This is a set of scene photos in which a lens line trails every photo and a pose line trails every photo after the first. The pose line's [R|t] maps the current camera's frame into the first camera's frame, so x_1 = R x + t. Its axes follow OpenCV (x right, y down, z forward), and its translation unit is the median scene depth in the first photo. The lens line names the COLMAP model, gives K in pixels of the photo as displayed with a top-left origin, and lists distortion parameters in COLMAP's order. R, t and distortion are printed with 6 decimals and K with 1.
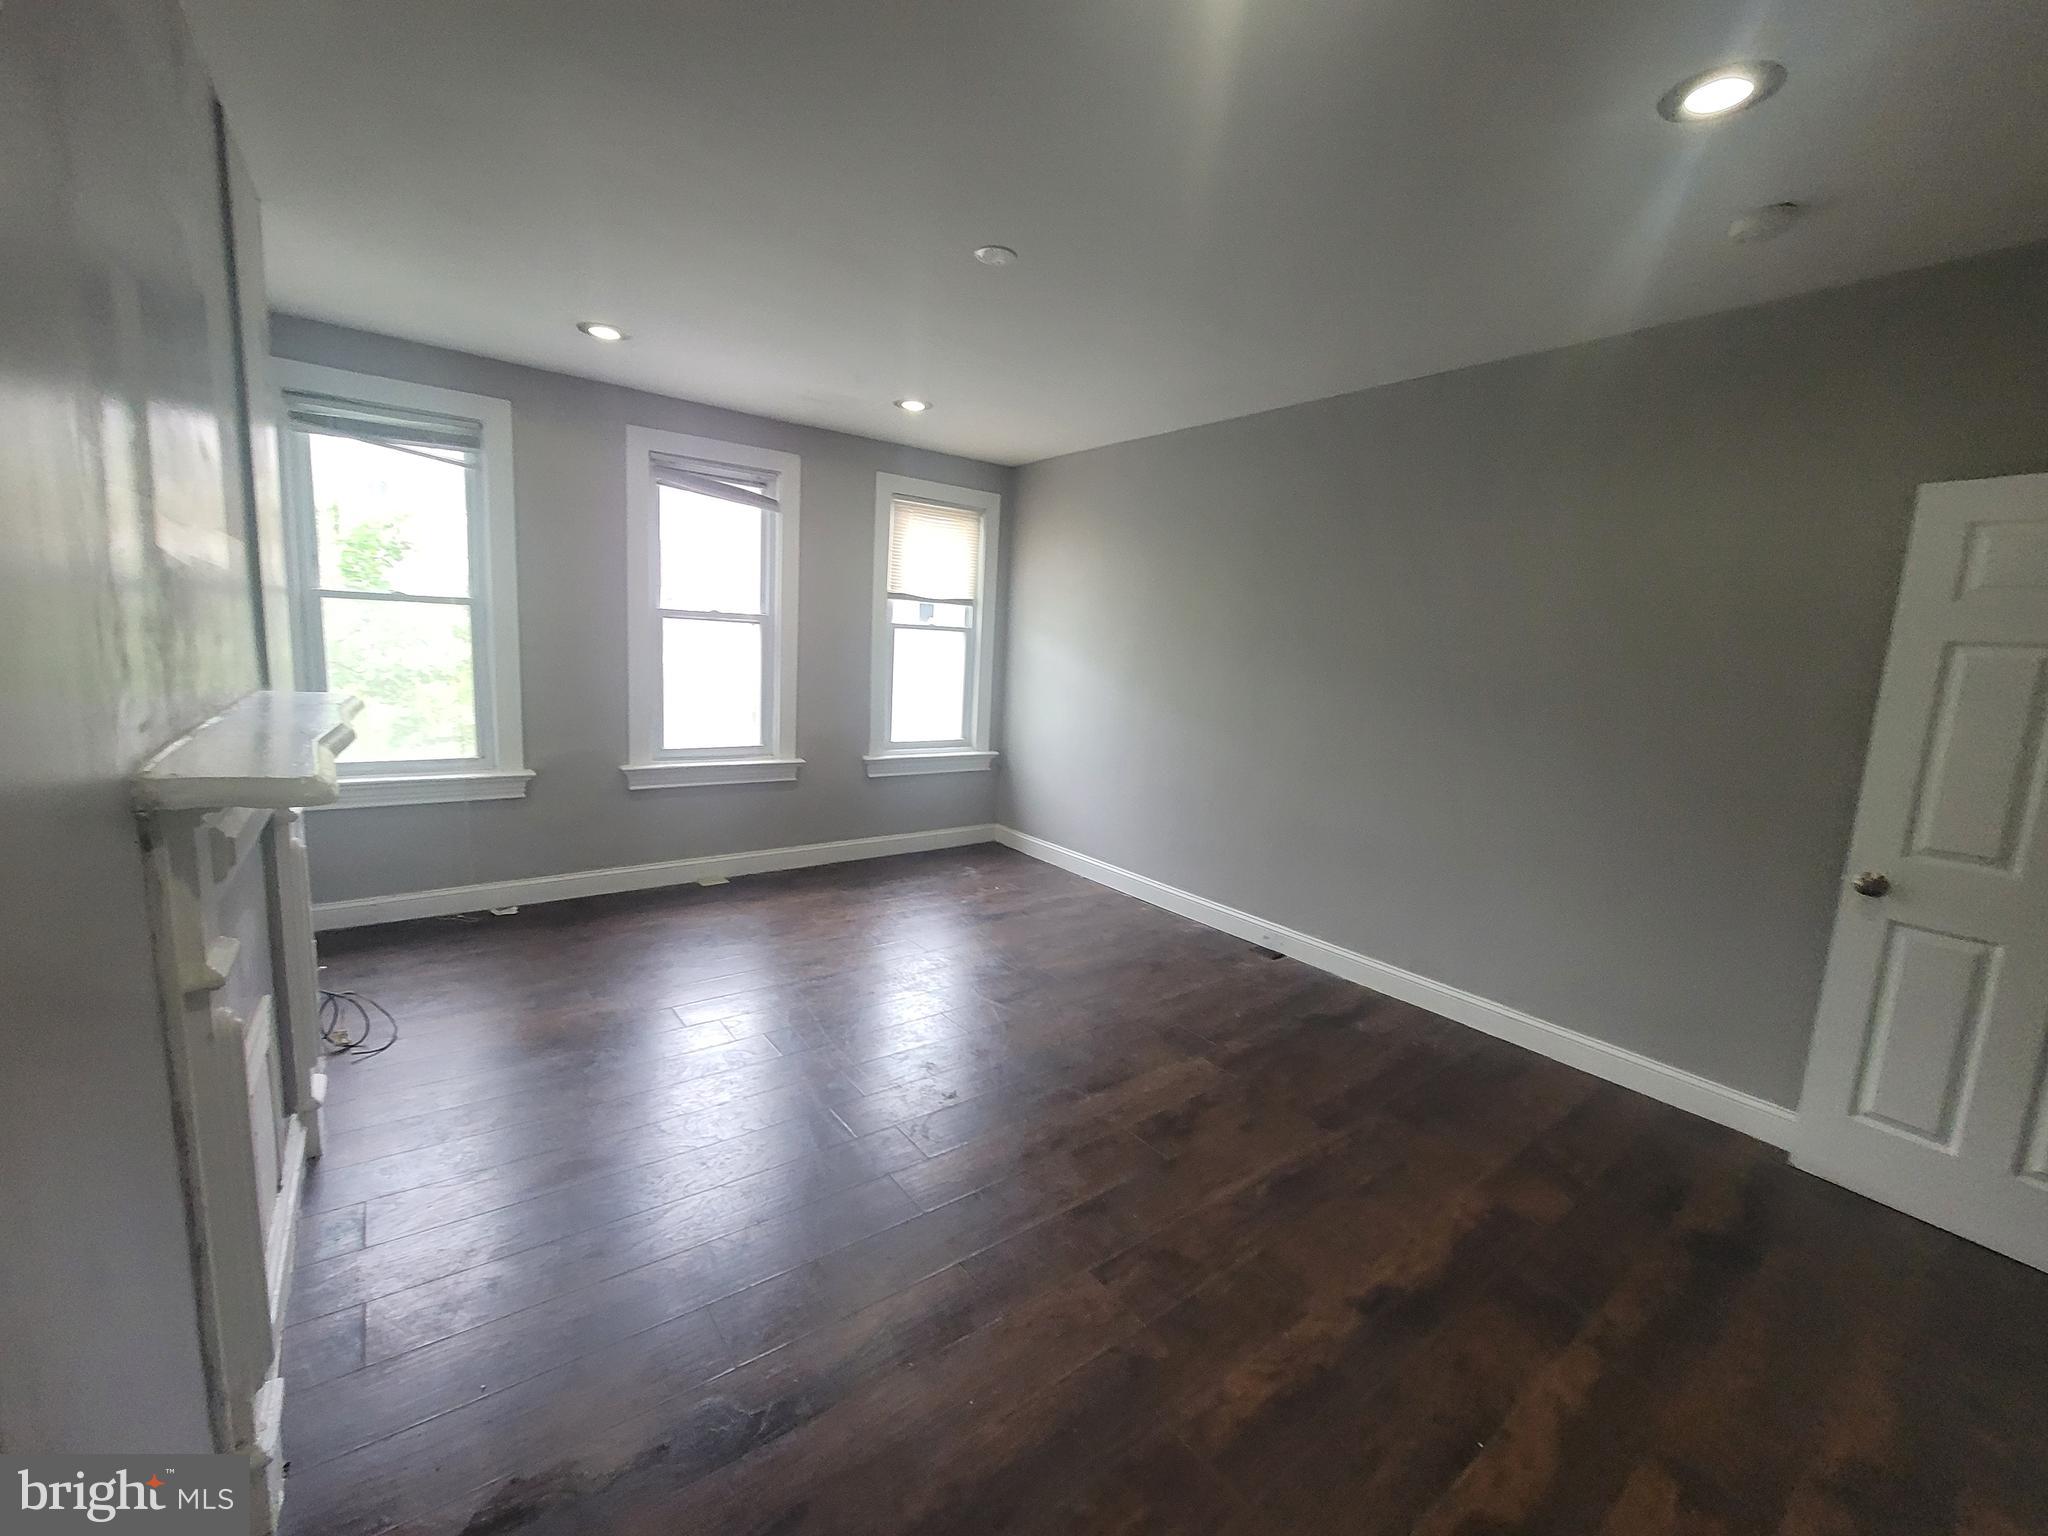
lens RADIAL K [[830.0, 0, 1026.2], [0, 830.0, 762.5], [0, 0, 1]] dist [-0.001749, -0.000004]
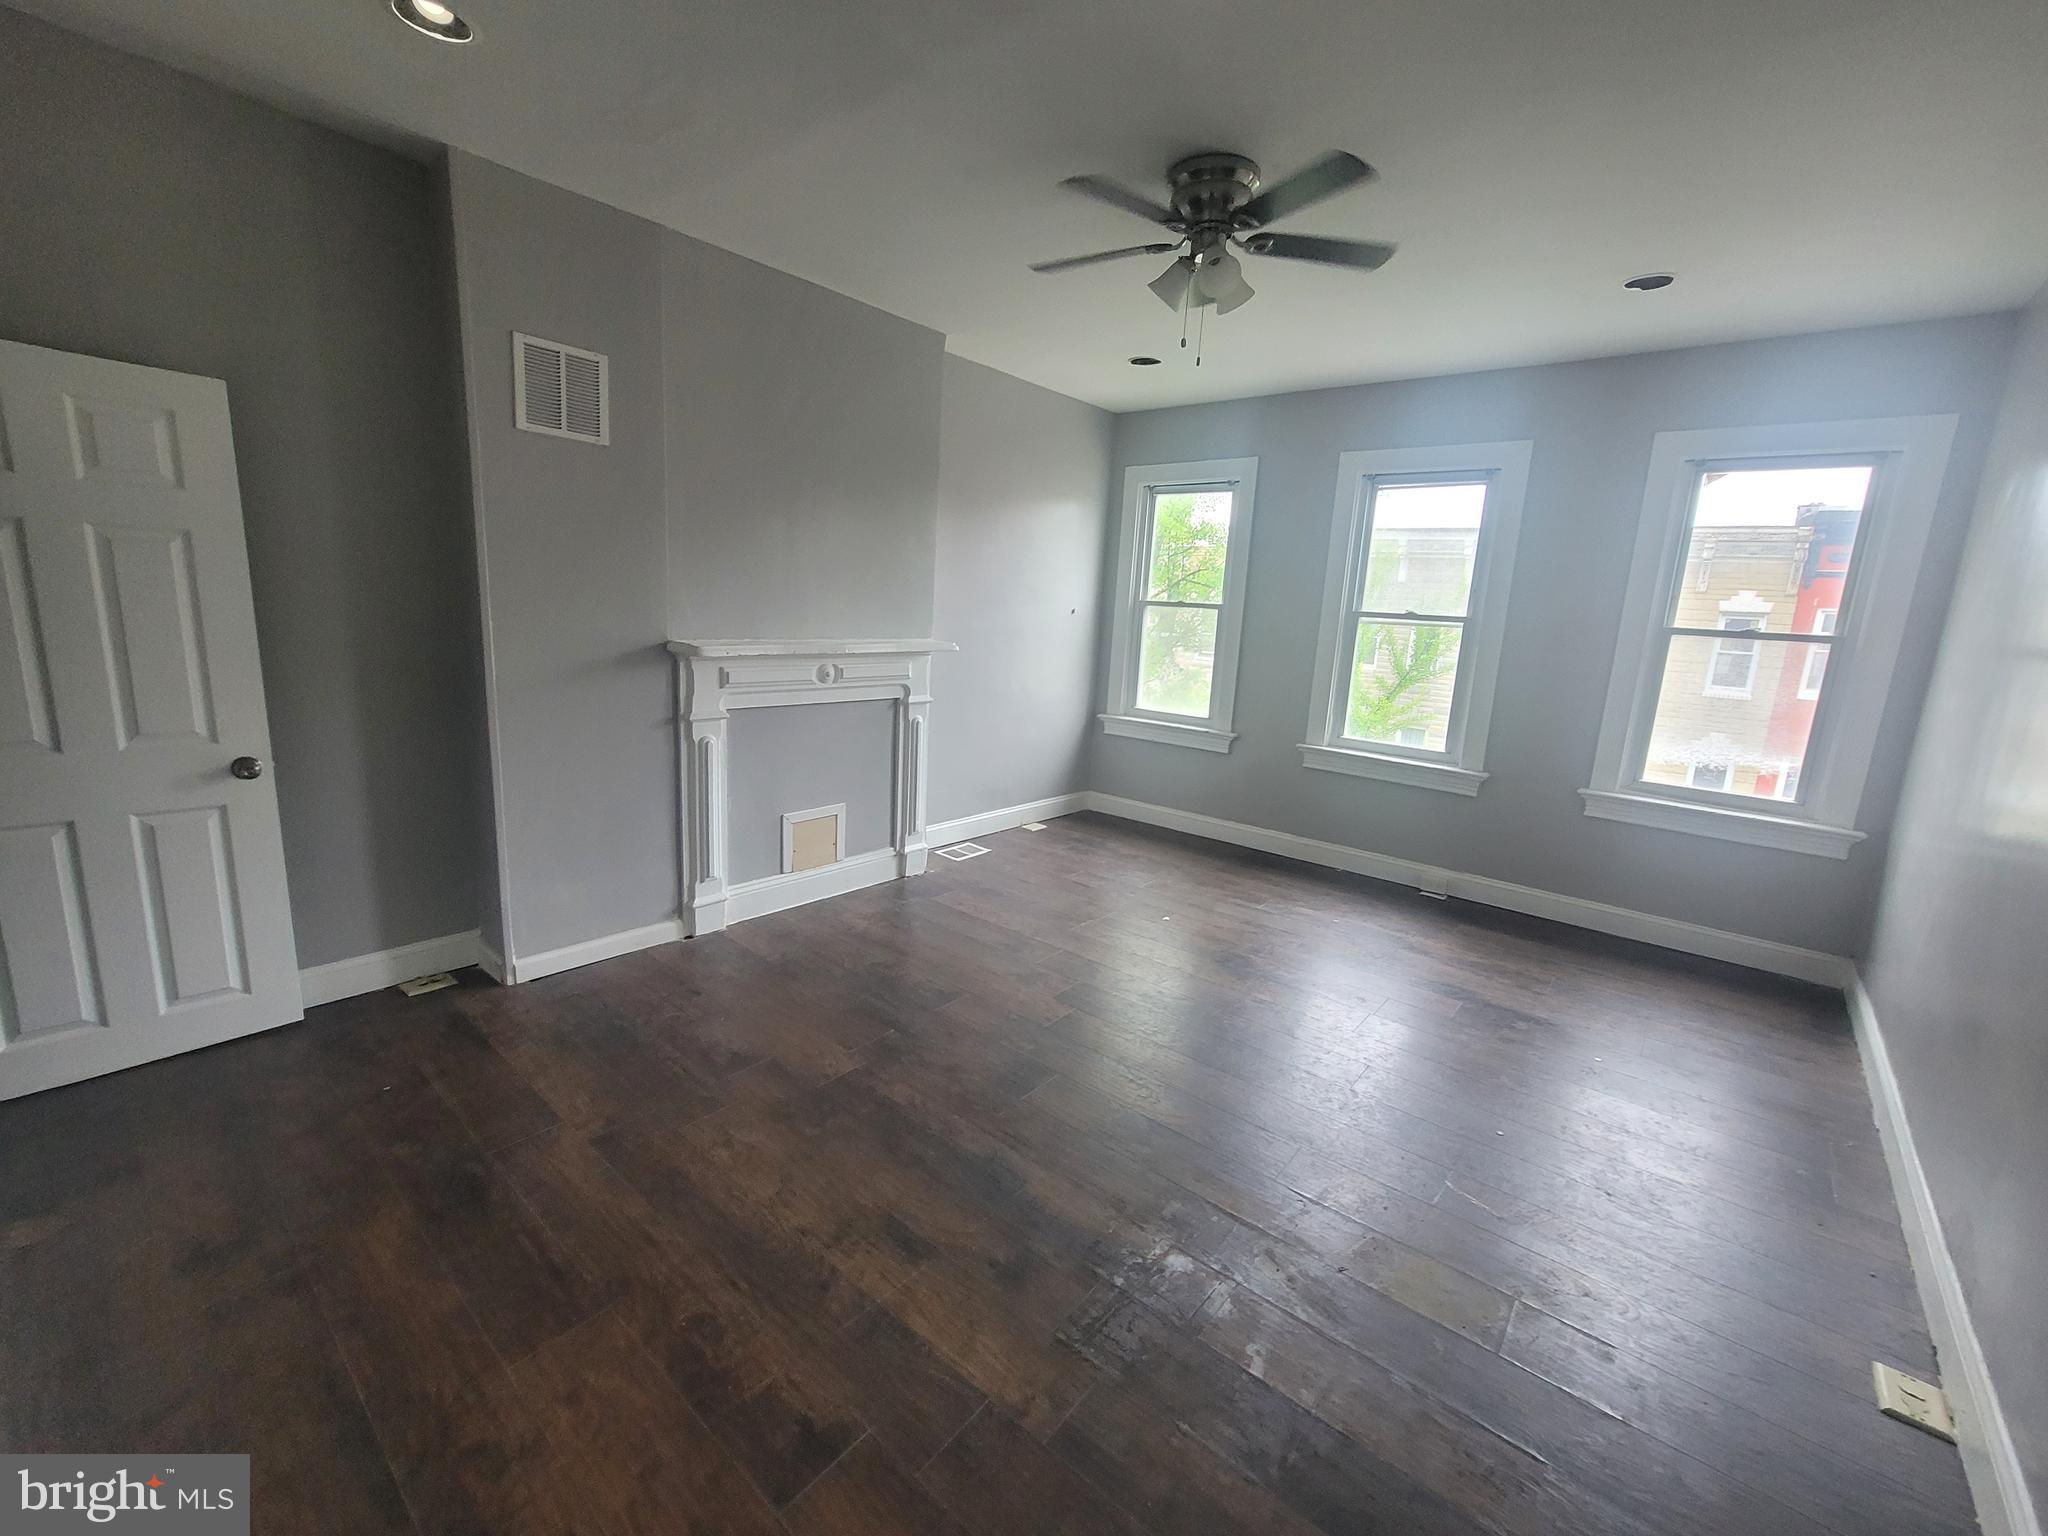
lens RADIAL K [[830.0, 0, 1026.2], [0, 830.0, 762.5], [0, 0, 1]] dist [-0.001749, -0.000004]
pose [[0.217580, 0.158543, -0.963080, 0.486358], [-0.185387, 0.975470, 0.118700, -0.036307], [0.958275, 0.152715, 0.241635, 0.357102]]
